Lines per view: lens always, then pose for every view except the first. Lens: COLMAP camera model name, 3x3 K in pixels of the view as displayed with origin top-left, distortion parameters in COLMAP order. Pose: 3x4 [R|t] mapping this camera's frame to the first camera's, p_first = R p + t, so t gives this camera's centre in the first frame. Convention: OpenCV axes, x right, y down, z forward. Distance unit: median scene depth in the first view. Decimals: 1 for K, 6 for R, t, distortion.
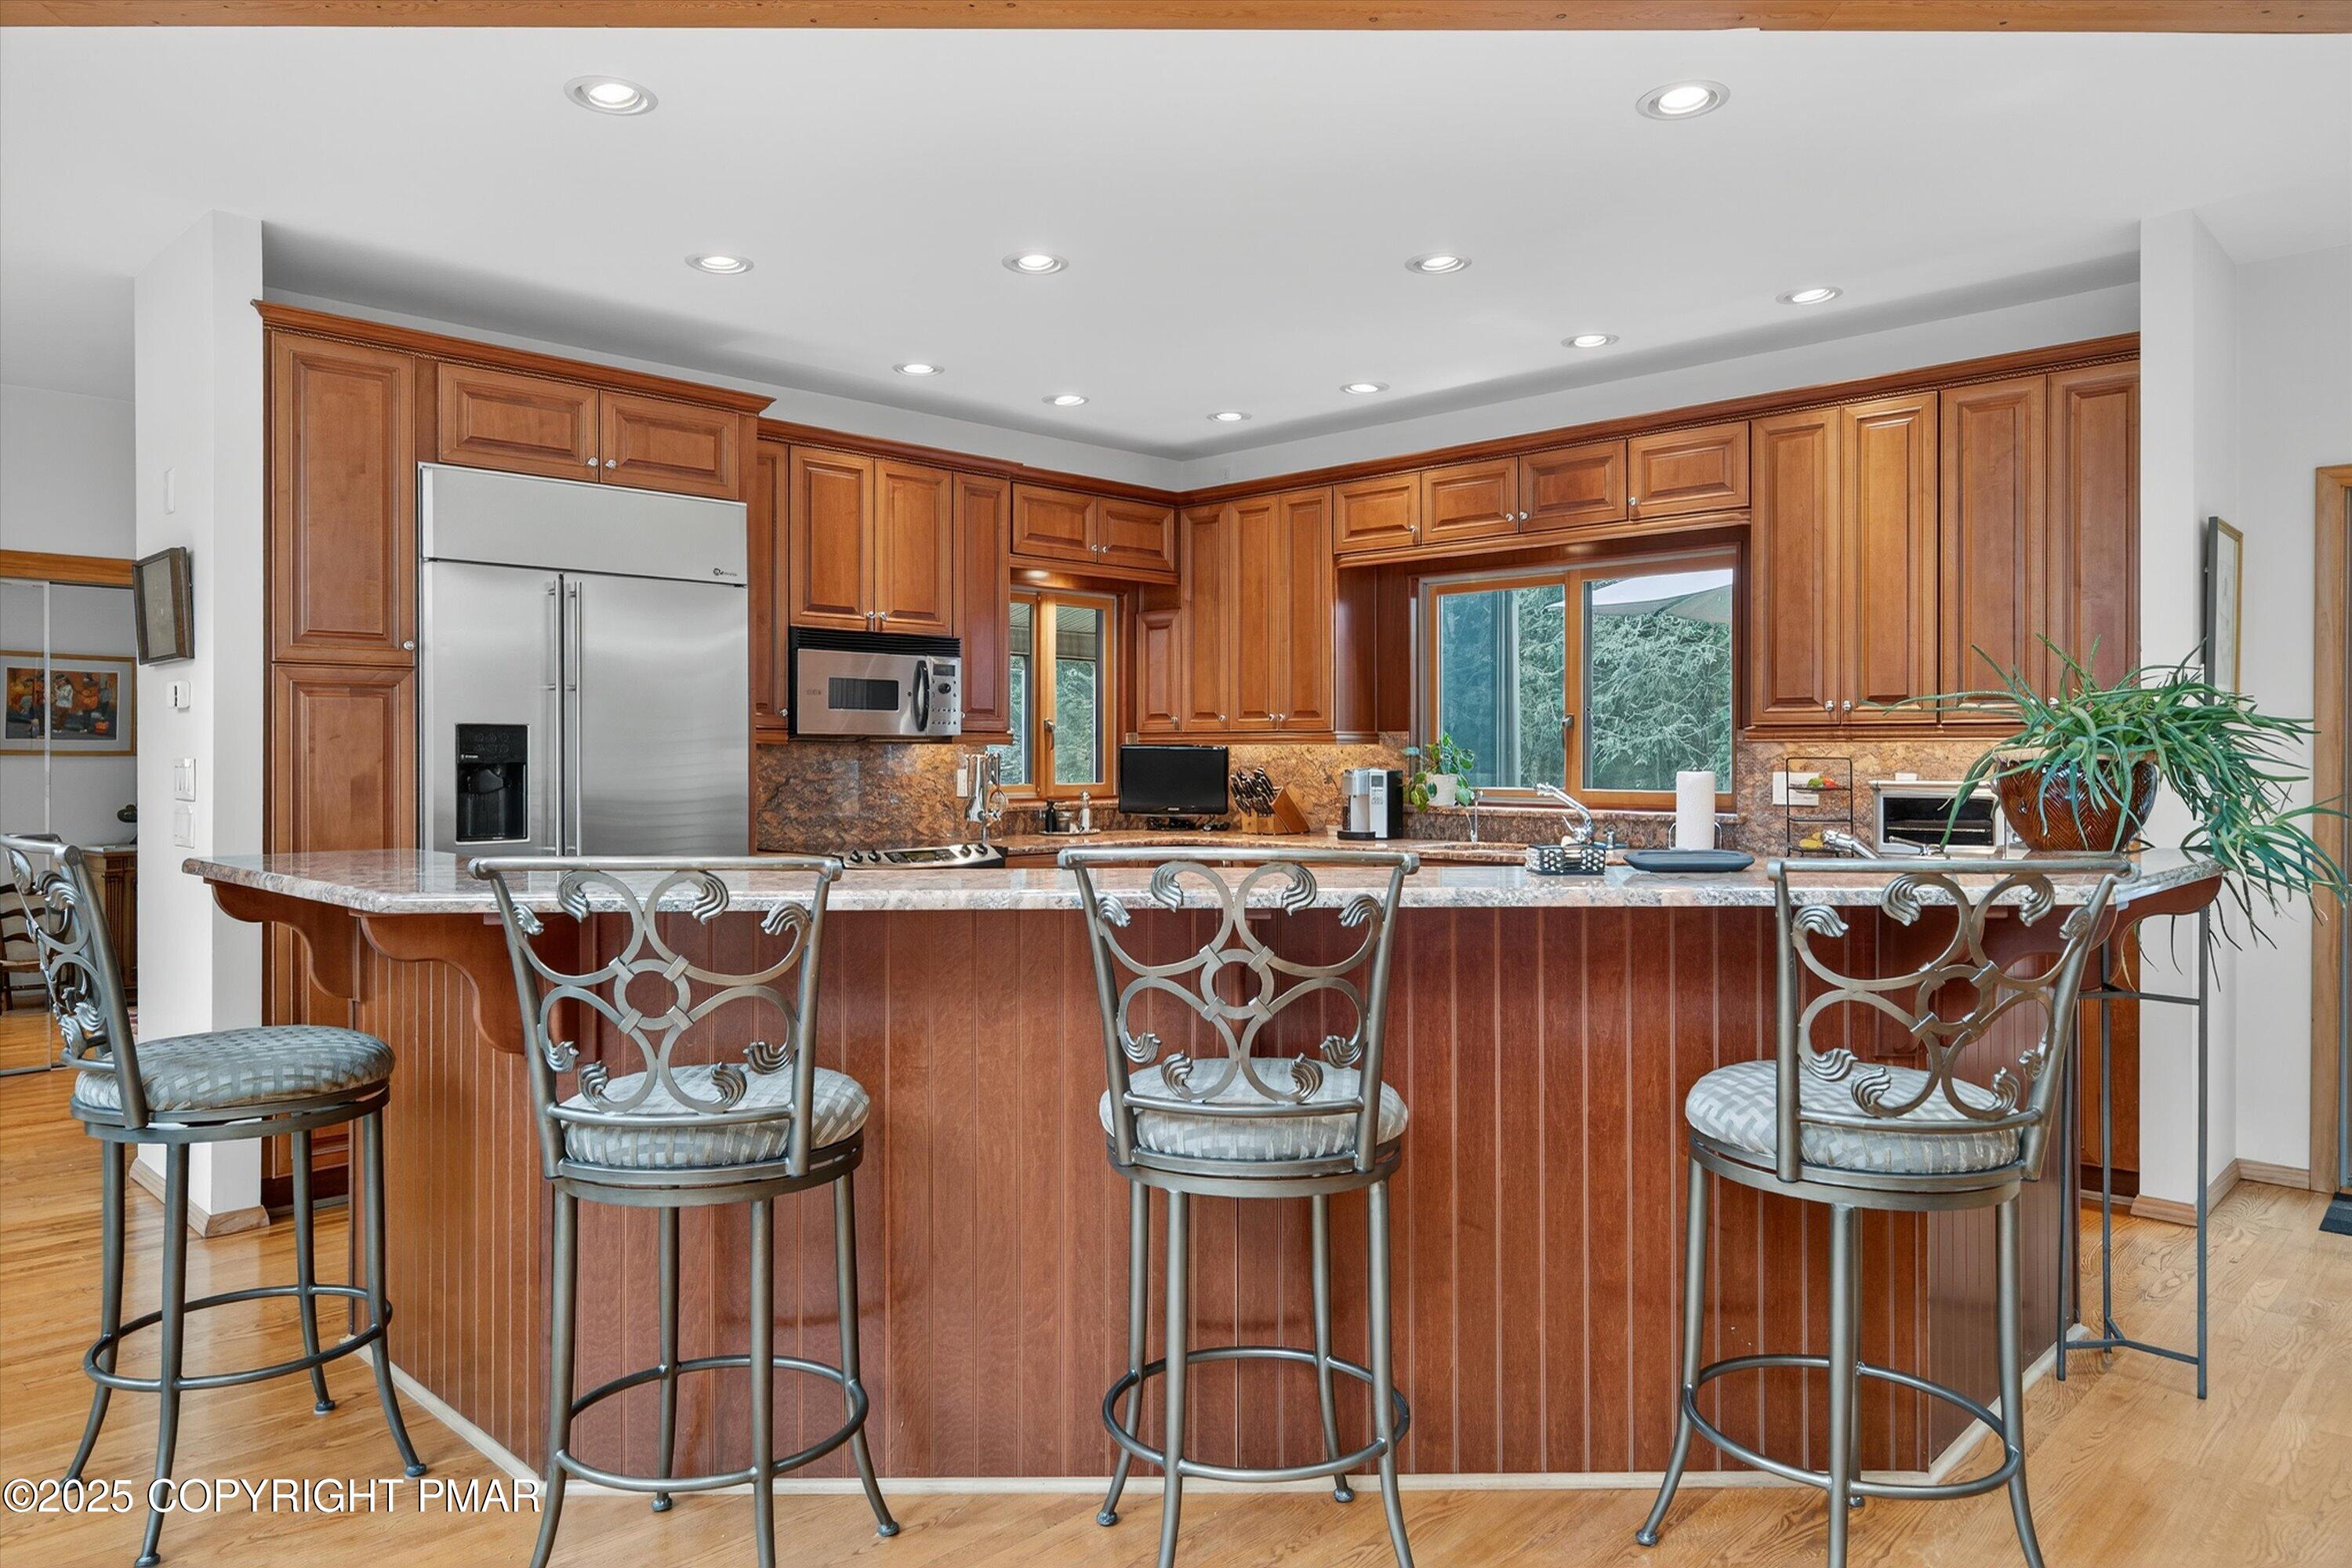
lens RADIAL K [[1499.0, 0, 1176.0], [0, 1499.0, 784.0], [0, 0, 1]] dist [0.000459, 0.000296]
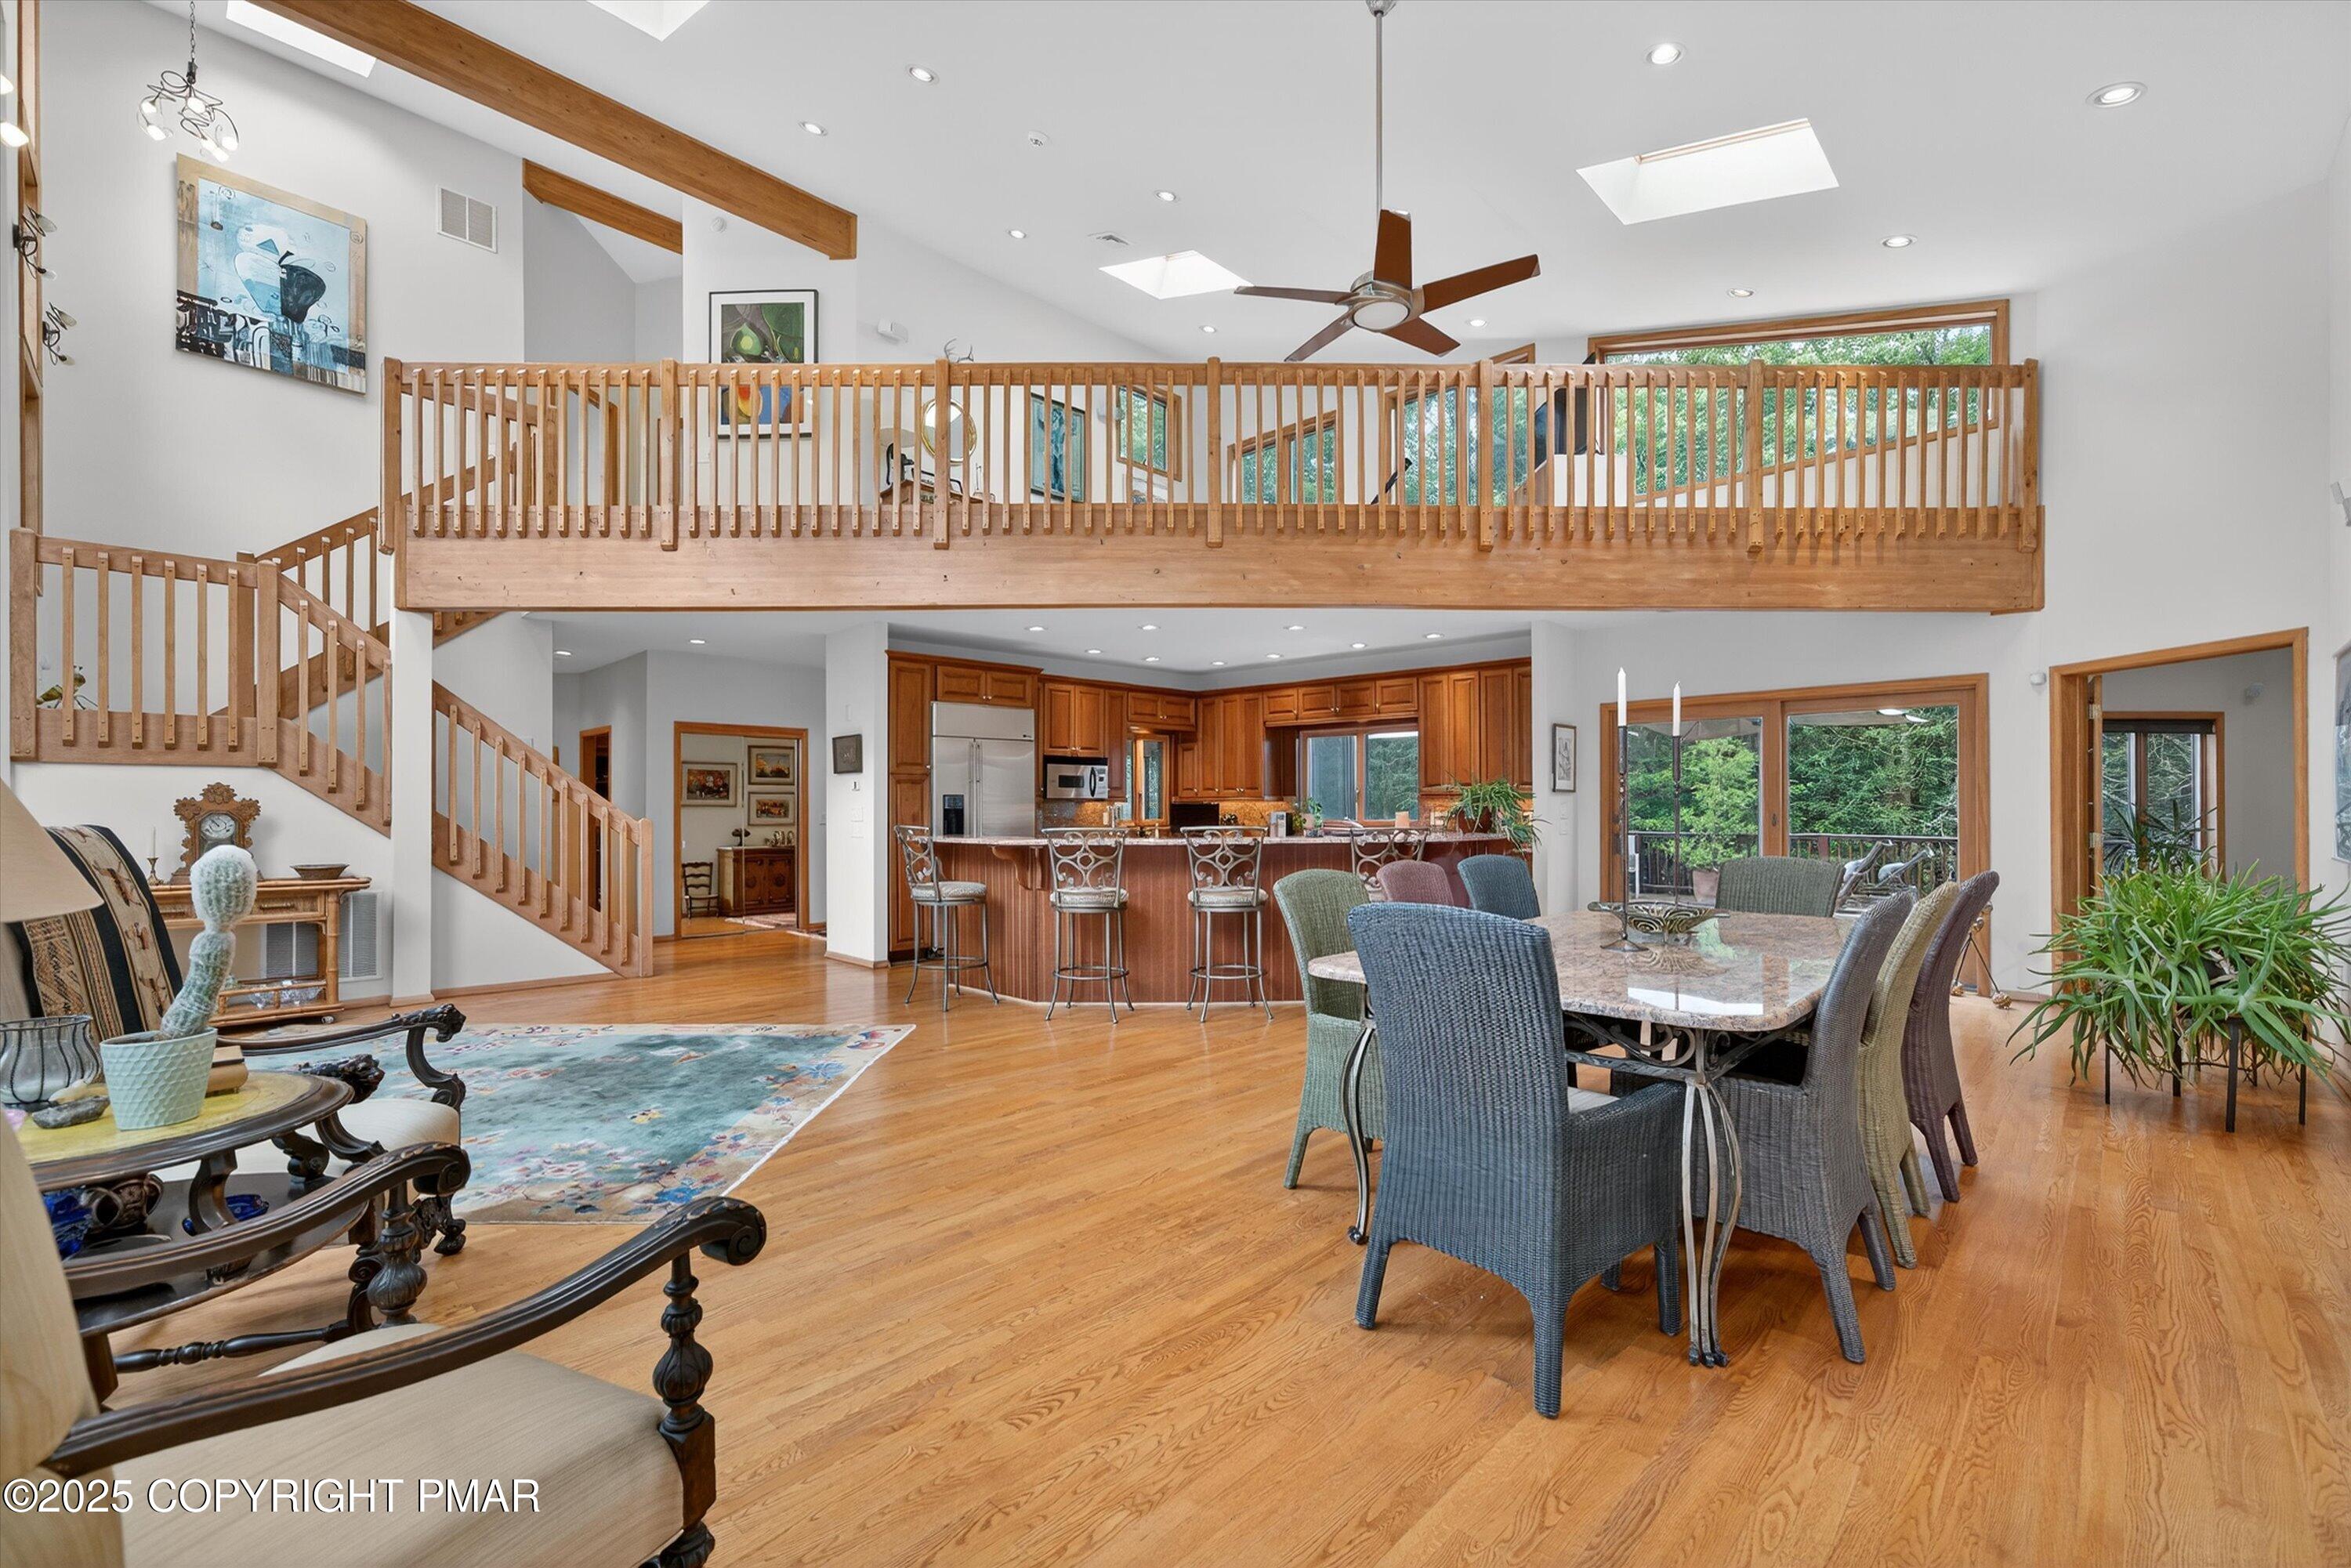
lens RADIAL K [[1070.7, 0, 1182.7], [0, 1070.7, 771.6], [0, 0, 1]] dist [-0.003611, 0.000100]
pose [[0.999991, -0.002480, 0.003527, -0.028786], [0.002675, 0.998404, -0.056404, 0.021599], [-0.003381, 0.056413, 0.998402, -0.702190]]
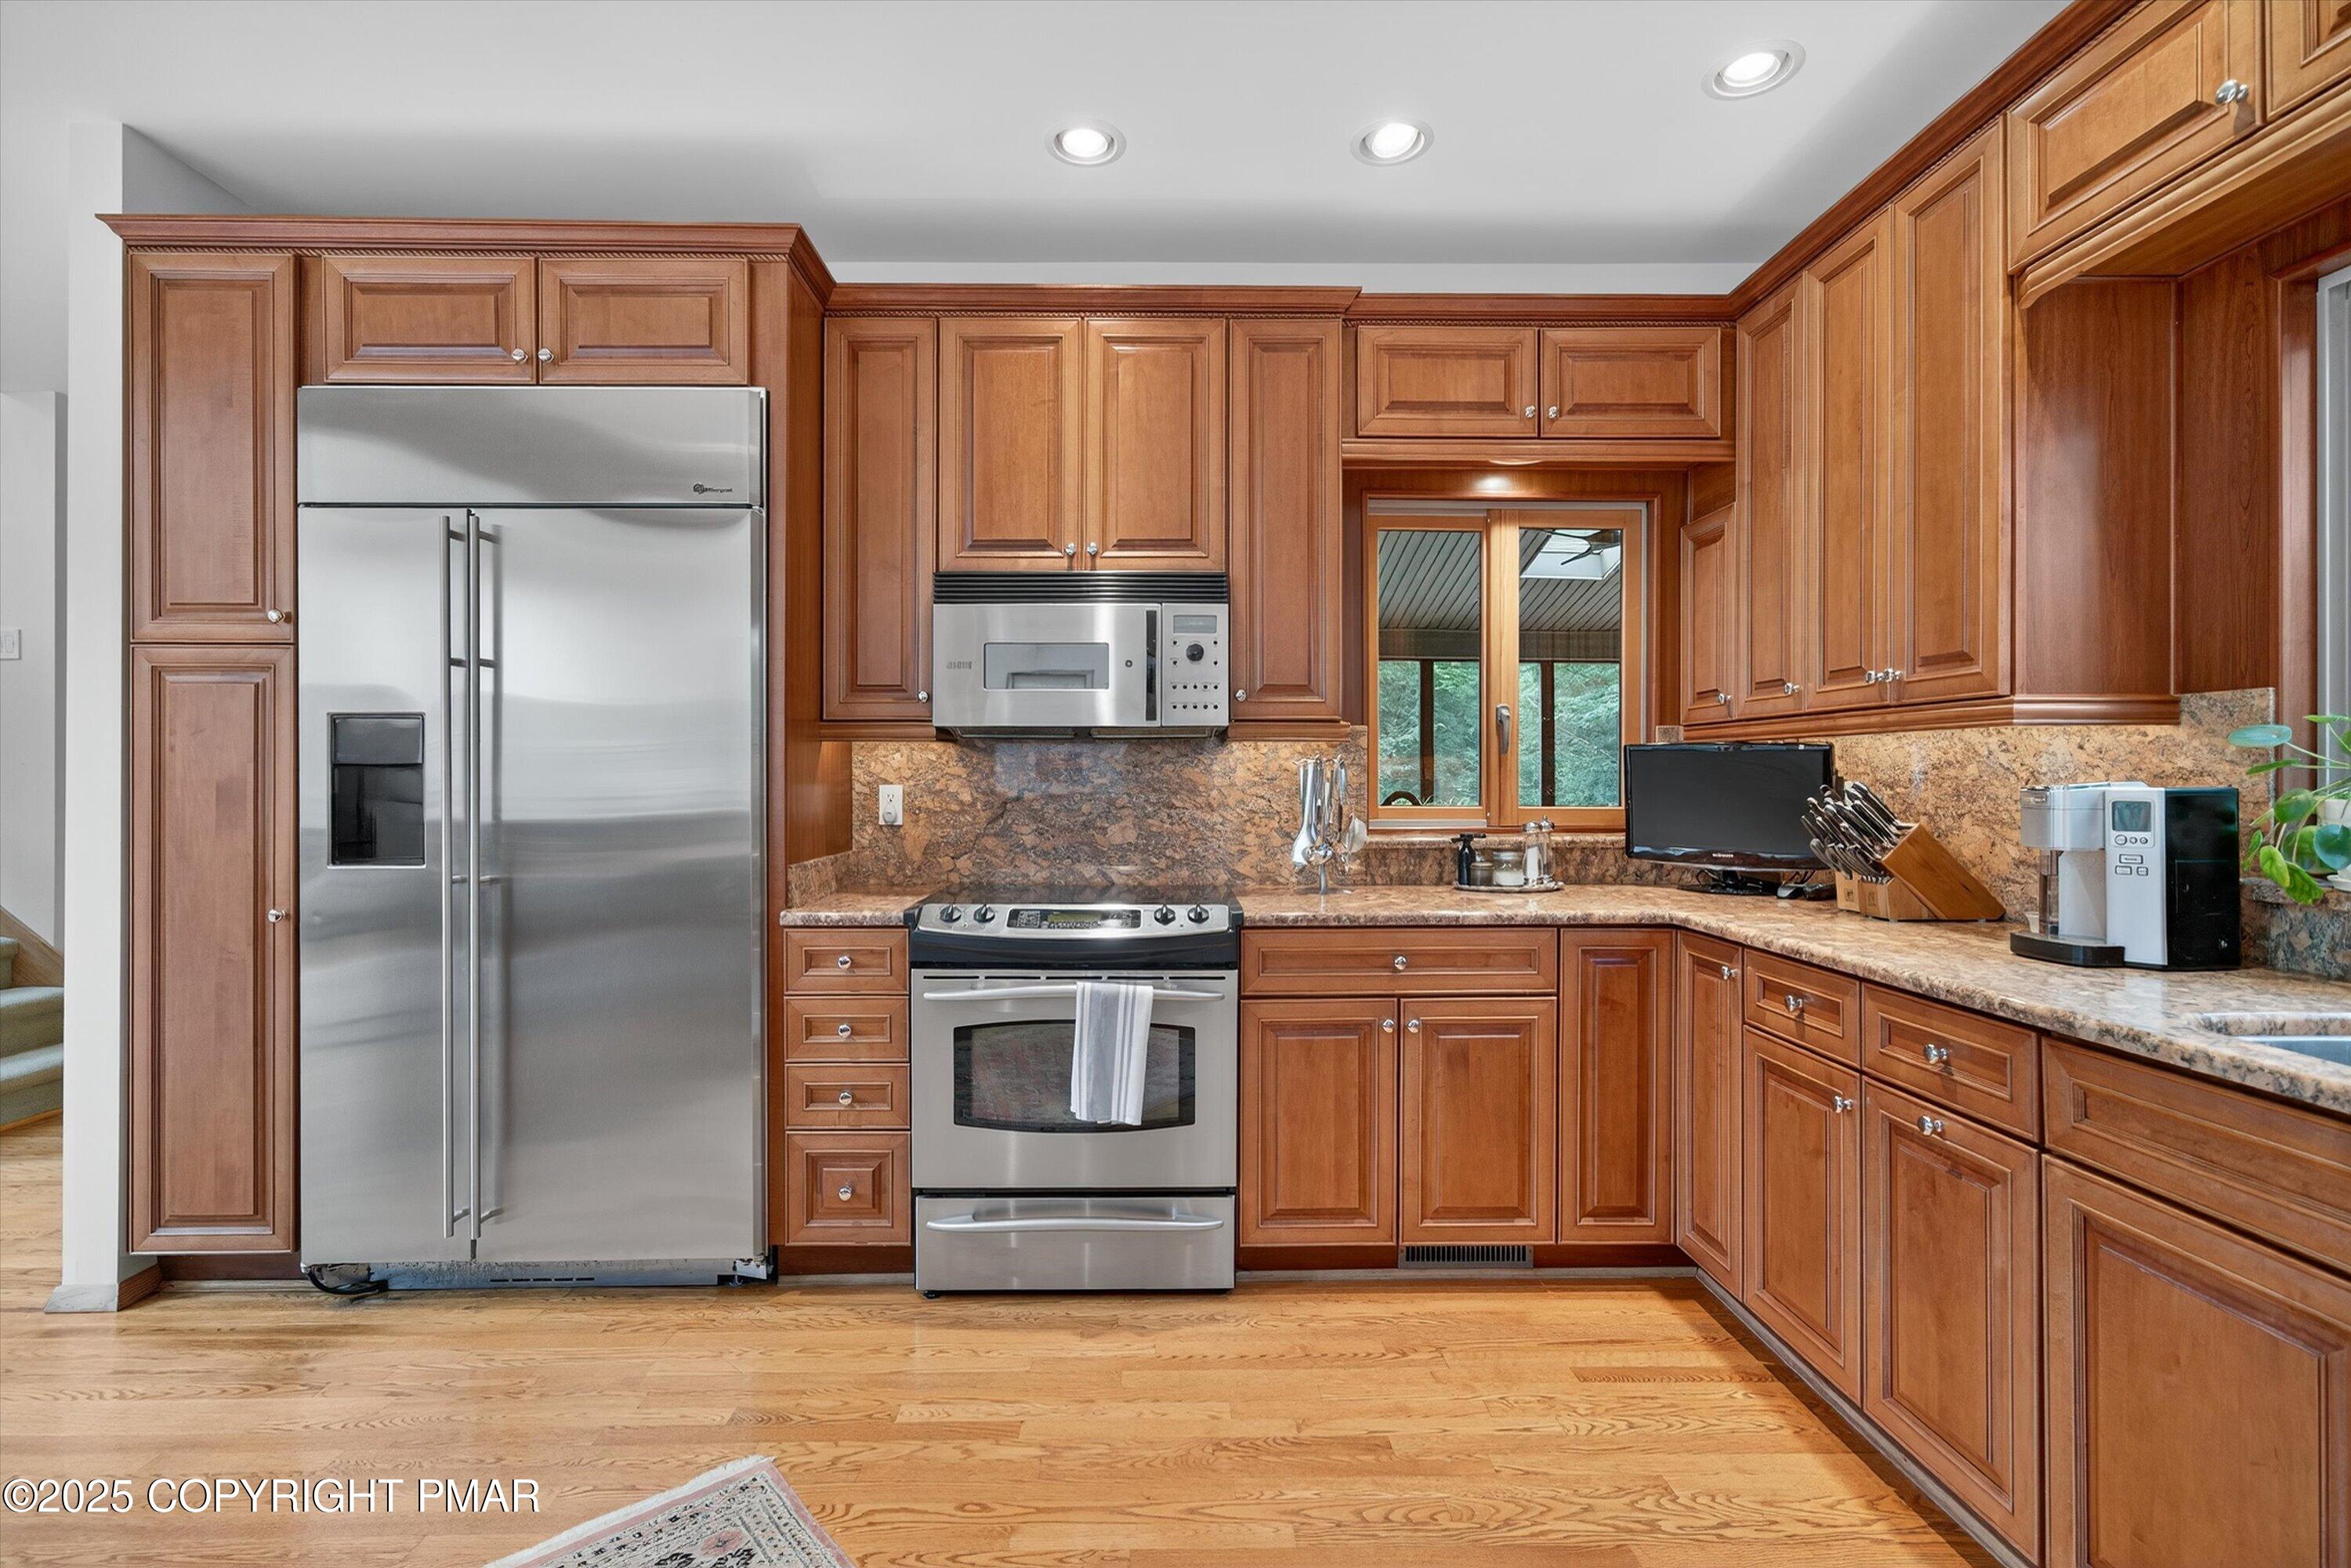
lens RADIAL K [[1070.7, 0, 1182.7], [0, 1070.7, 771.6], [0, 0, 1]] dist [-0.003611, 0.000100]
pose [[0.710927, -0.003013, -0.703259, 0.157046], [-0.015354, 0.999686, -0.019805, -0.004273], [0.703098, 0.024877, 0.710658, 0.652165]]
